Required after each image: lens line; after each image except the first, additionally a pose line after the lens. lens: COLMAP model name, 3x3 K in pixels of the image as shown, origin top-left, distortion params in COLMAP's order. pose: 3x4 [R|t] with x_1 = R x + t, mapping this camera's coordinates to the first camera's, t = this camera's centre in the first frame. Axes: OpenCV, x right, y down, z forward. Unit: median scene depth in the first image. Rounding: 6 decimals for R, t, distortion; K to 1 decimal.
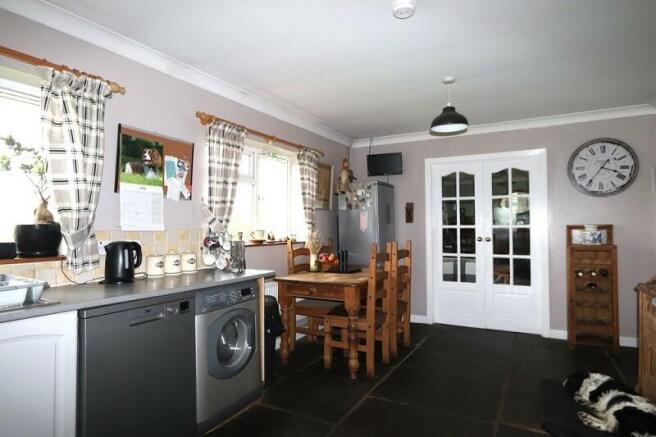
lens RADIAL K [[389.6, 0, 328.0], [0, 389.6, 218.5], [0, 0, 1]] dist [0.001416, 0.002236]
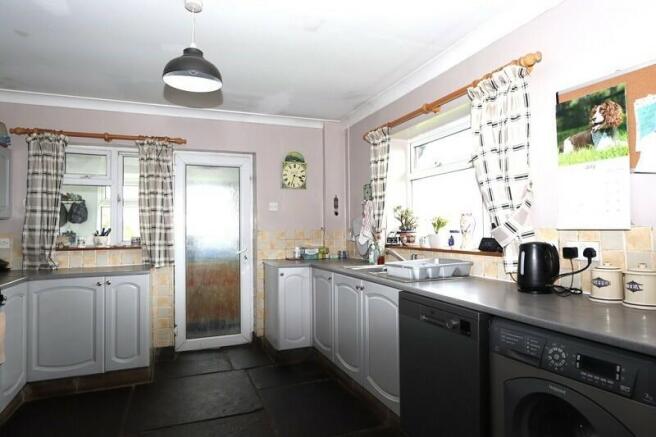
lens RADIAL K [[389.6, 0, 328.0], [0, 389.6, 218.5], [0, 0, 1]] dist [0.001416, 0.002236]
pose [[-0.636070, -0.011512, -0.771545, 0.338259], [0.030182, 0.998752, -0.039784, 0.025228], [0.771041, -0.048592, -0.634929, 1.058054]]
